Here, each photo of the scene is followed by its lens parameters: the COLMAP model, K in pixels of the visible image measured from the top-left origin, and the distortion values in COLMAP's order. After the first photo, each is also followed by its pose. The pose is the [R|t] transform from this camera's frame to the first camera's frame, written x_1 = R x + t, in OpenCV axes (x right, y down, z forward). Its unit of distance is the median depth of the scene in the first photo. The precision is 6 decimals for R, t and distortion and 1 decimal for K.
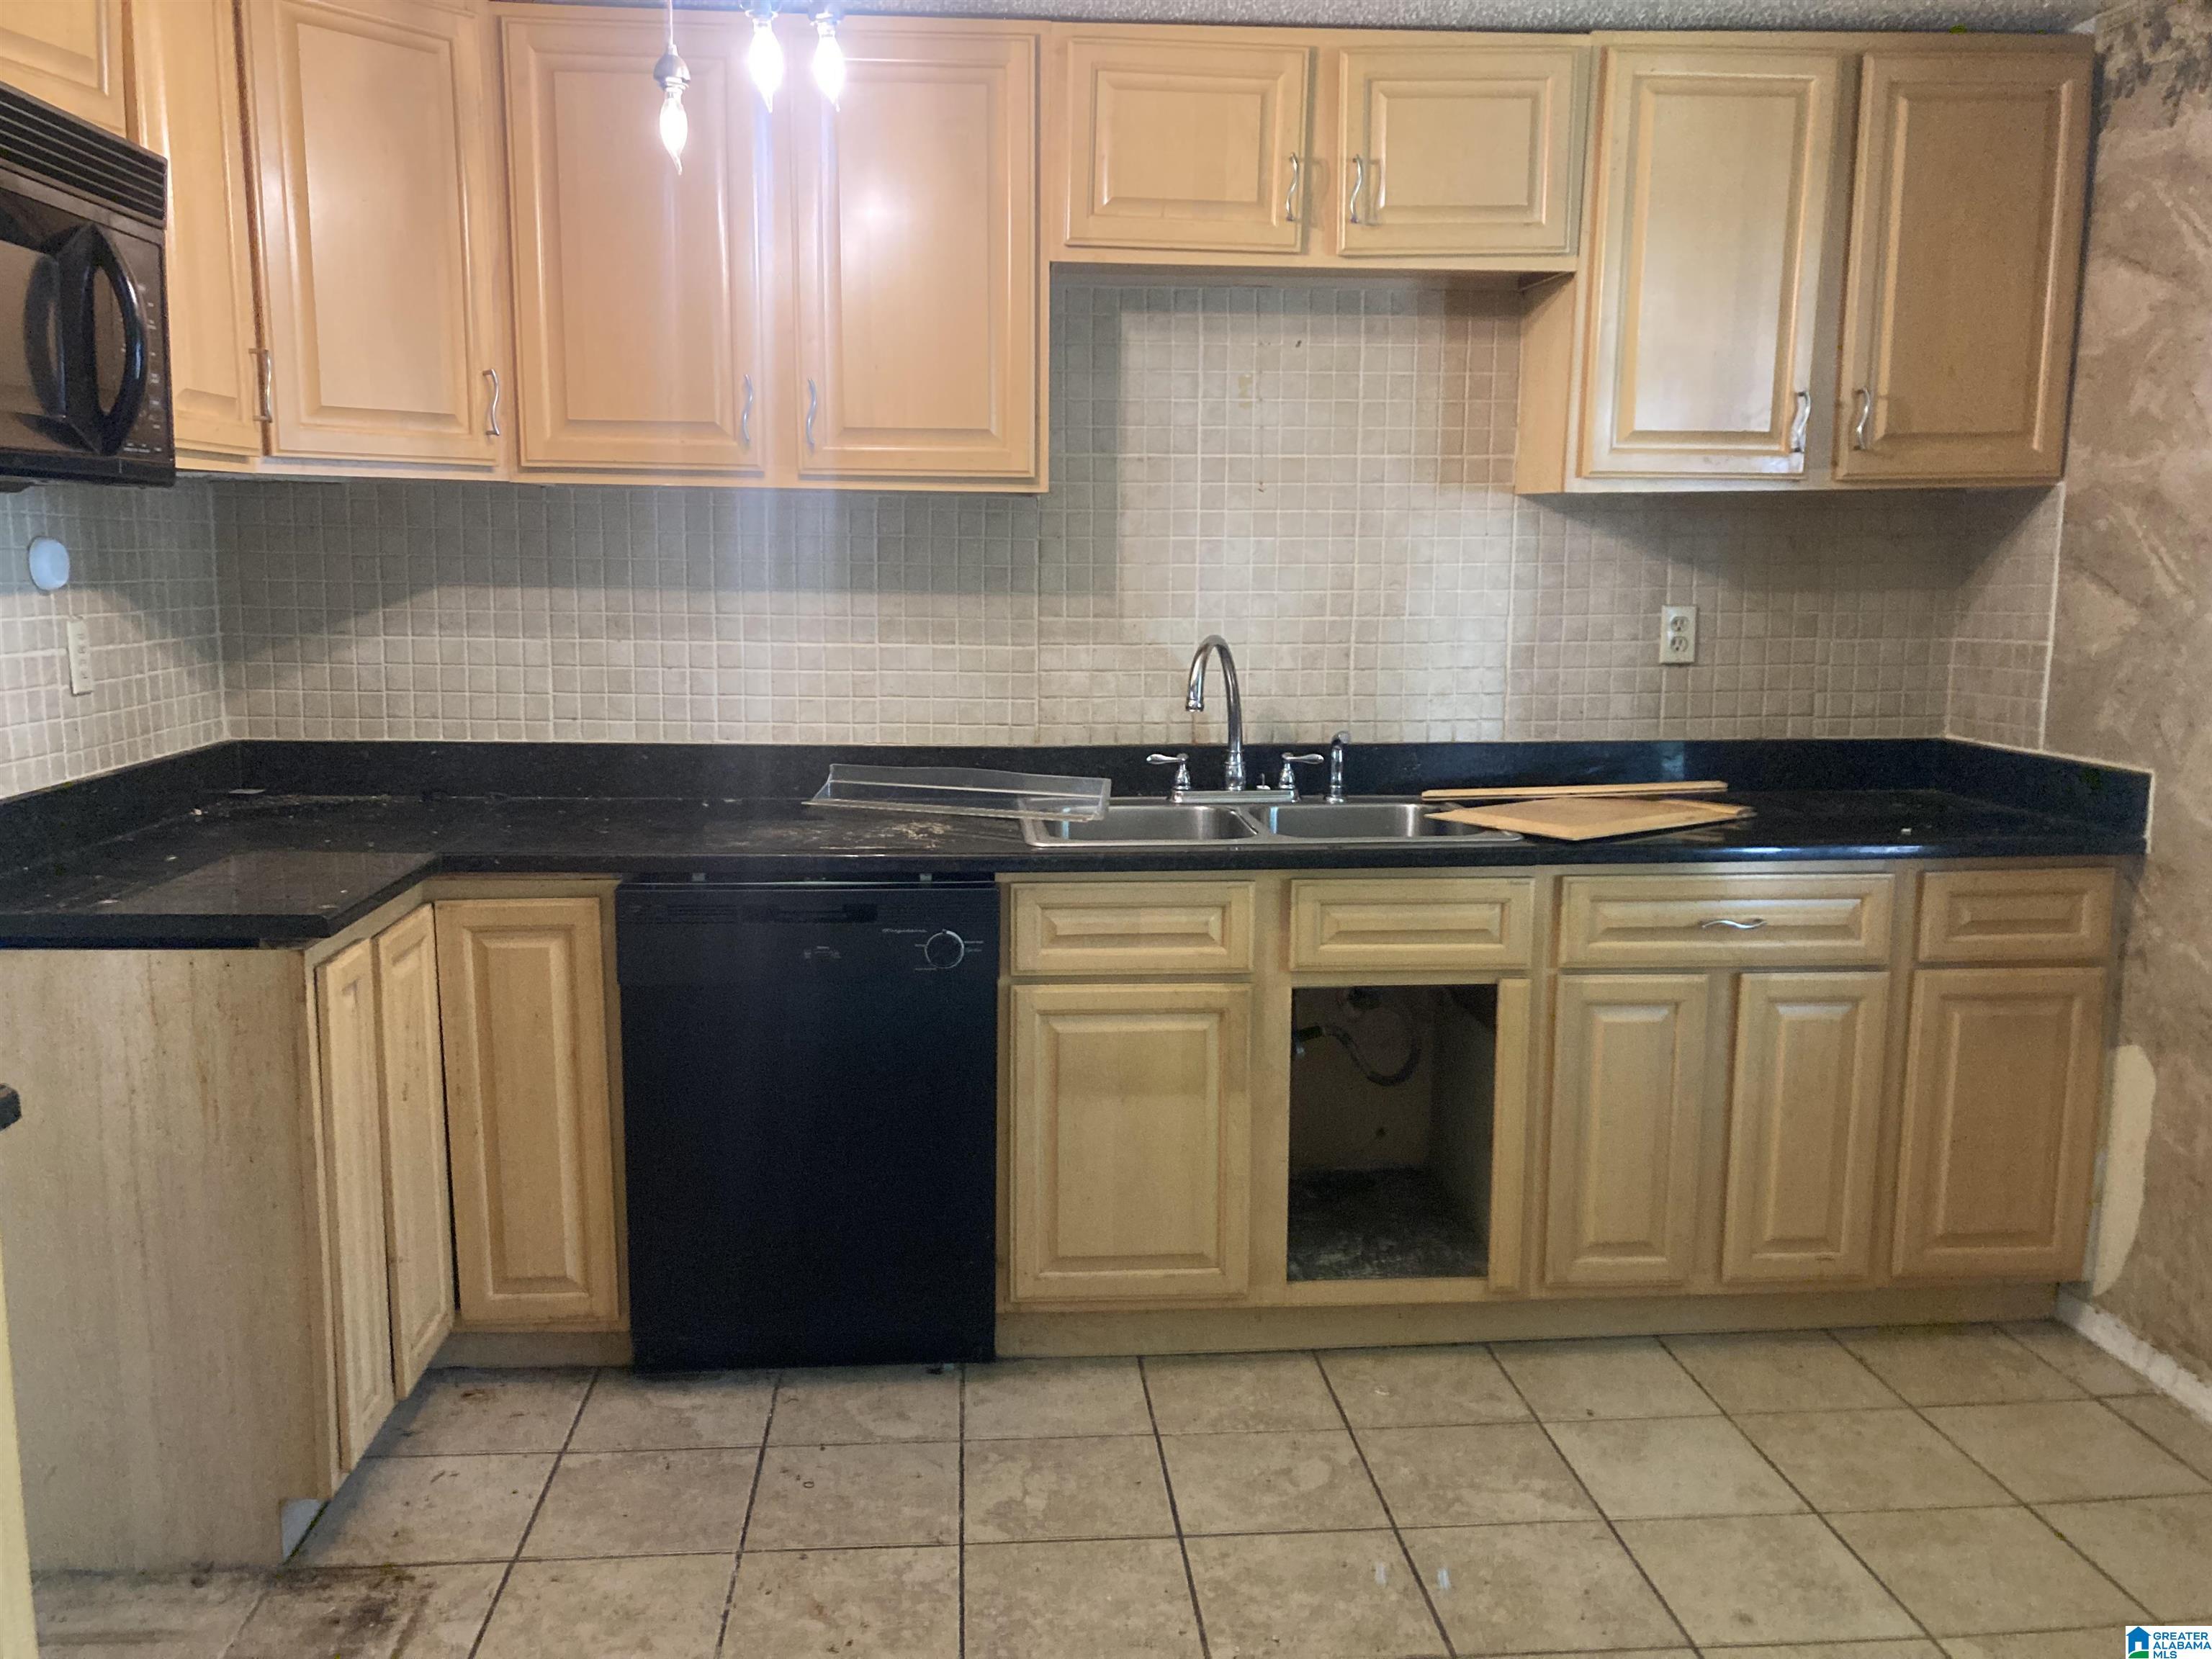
lens RADIAL K [[1799.7, 0, 1094.3], [0, 1799.7, 825.4], [0, 0, 1]] dist [0.019008, -0.022205]
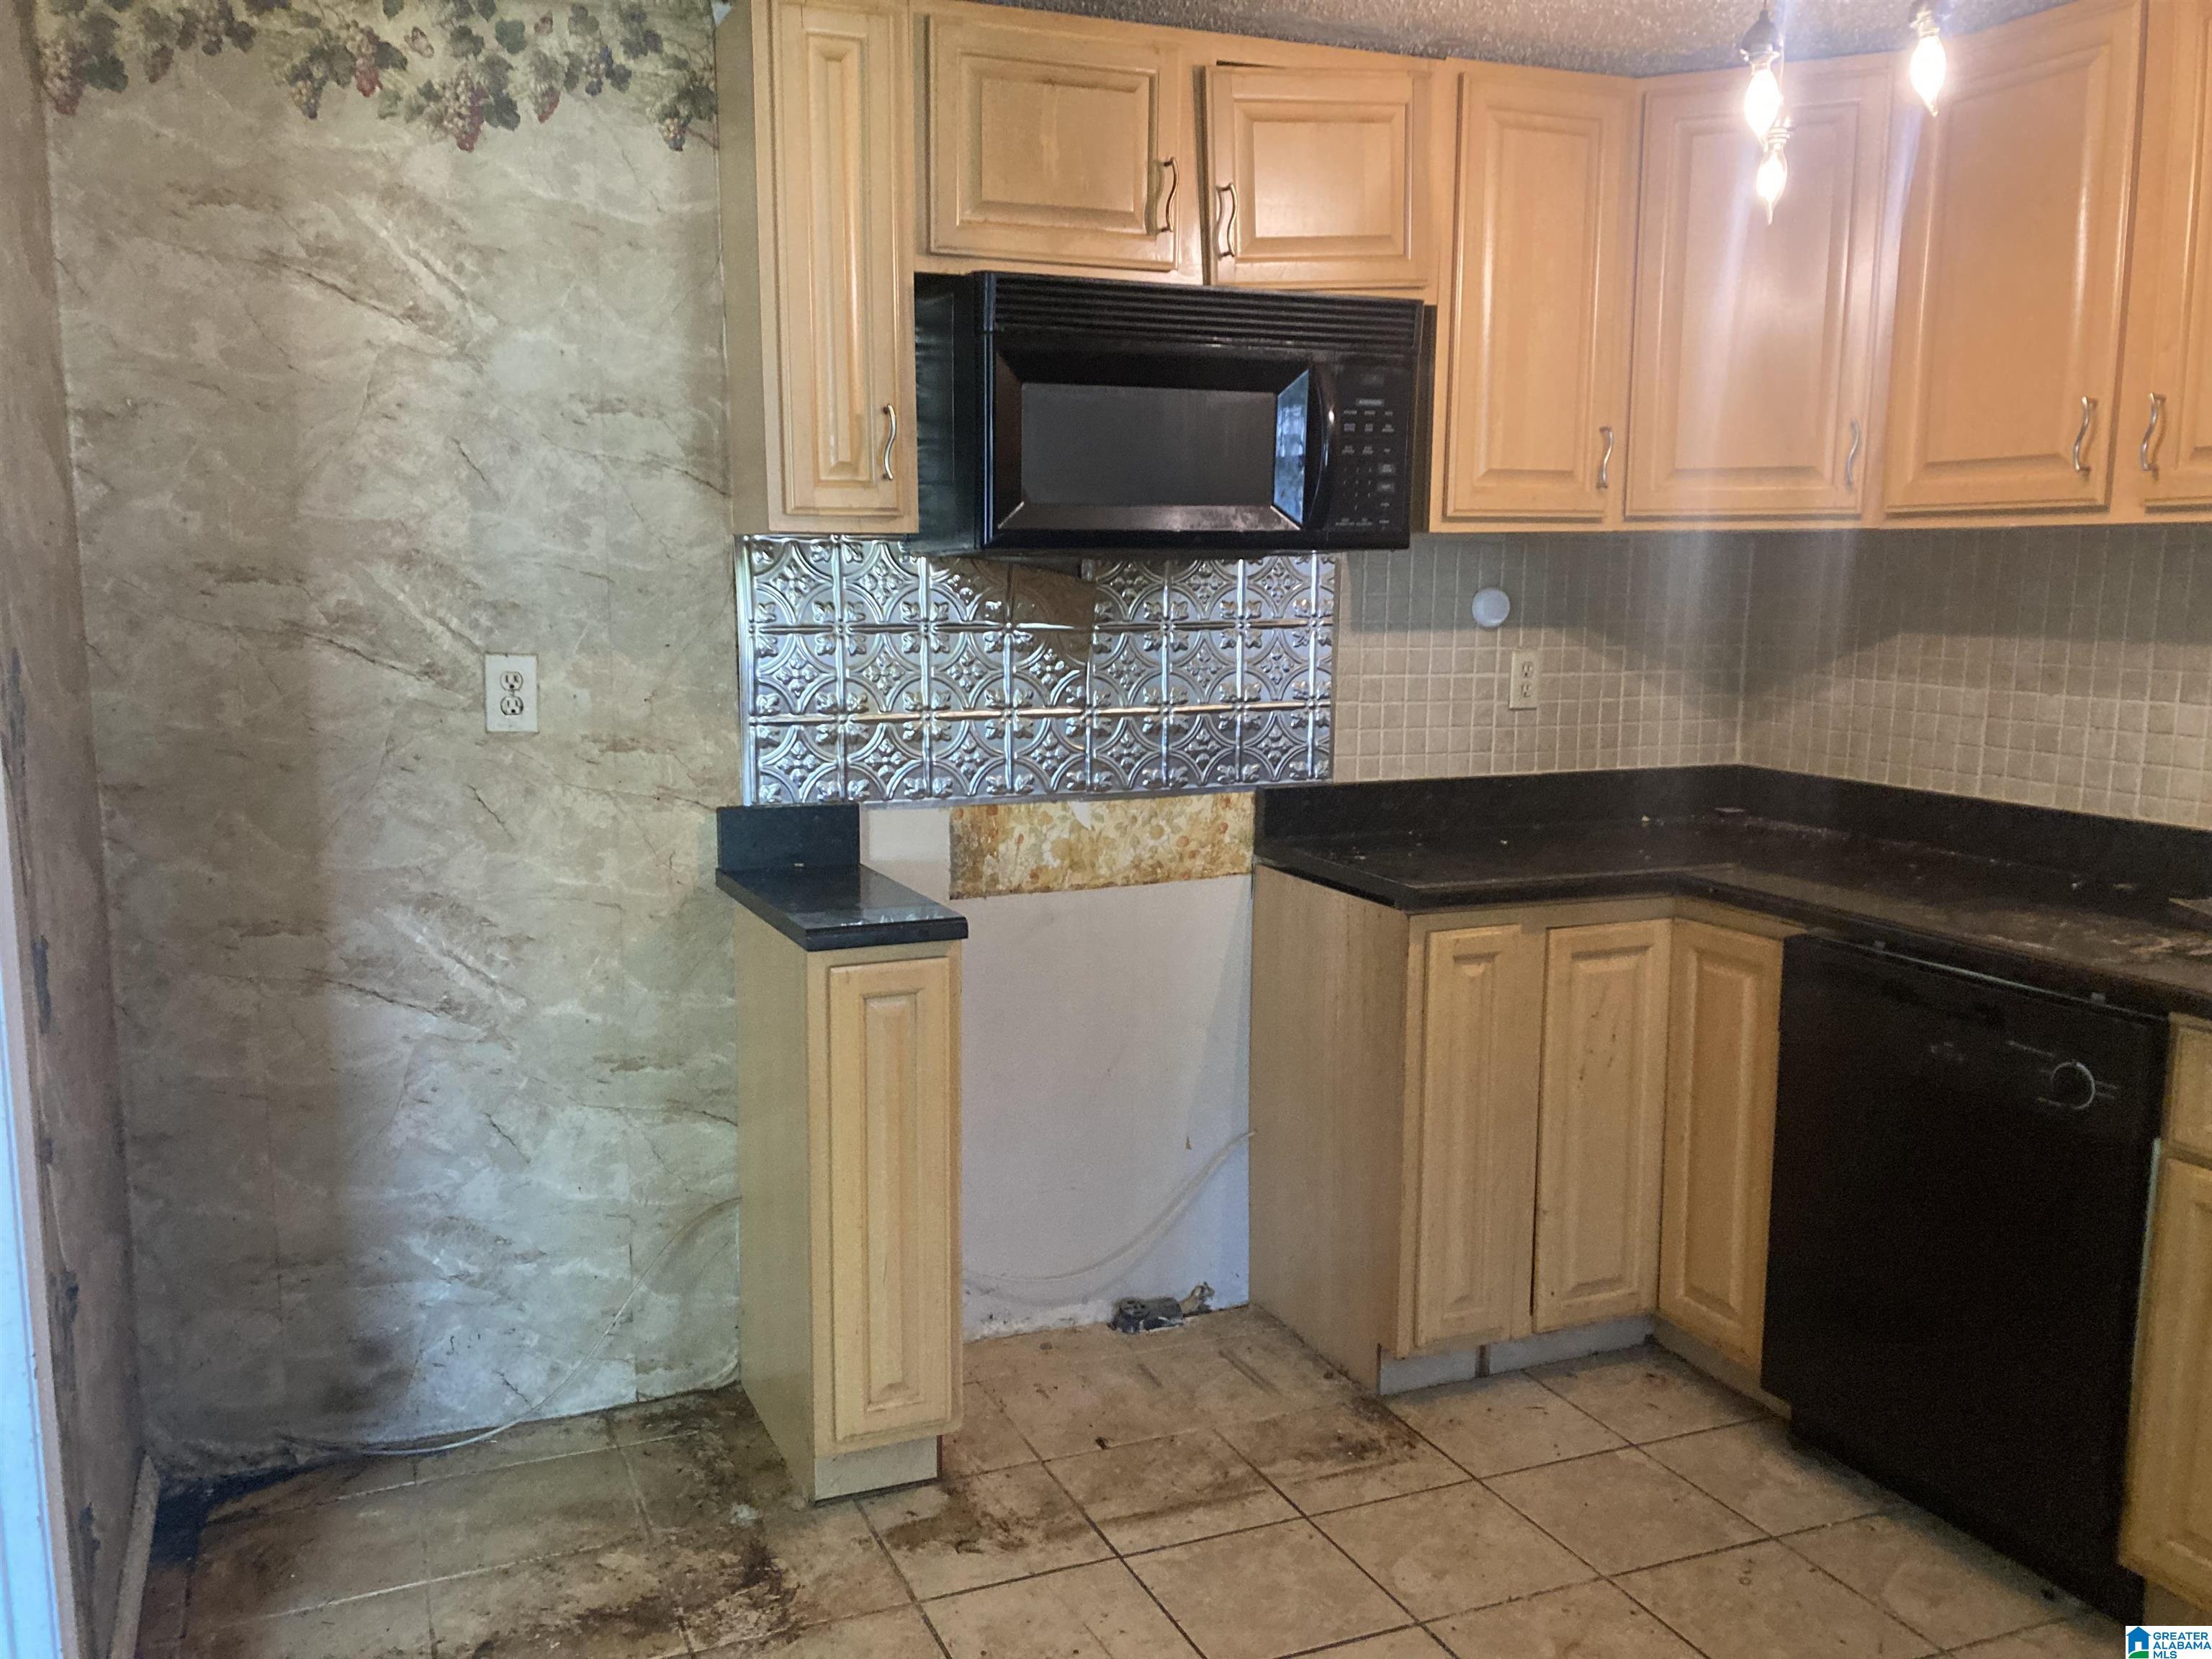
lens RADIAL K [[1799.7, 0, 1088.9], [0, 1799.7, 832.7], [0, 0, 1]] dist [0.019008, -0.022205]
pose [[0.315798, 0.125596, -0.940477, 0.536141], [-0.143364, 0.986137, 0.083554, -0.048407], [0.937933, 0.108444, 0.329426, 0.300600]]
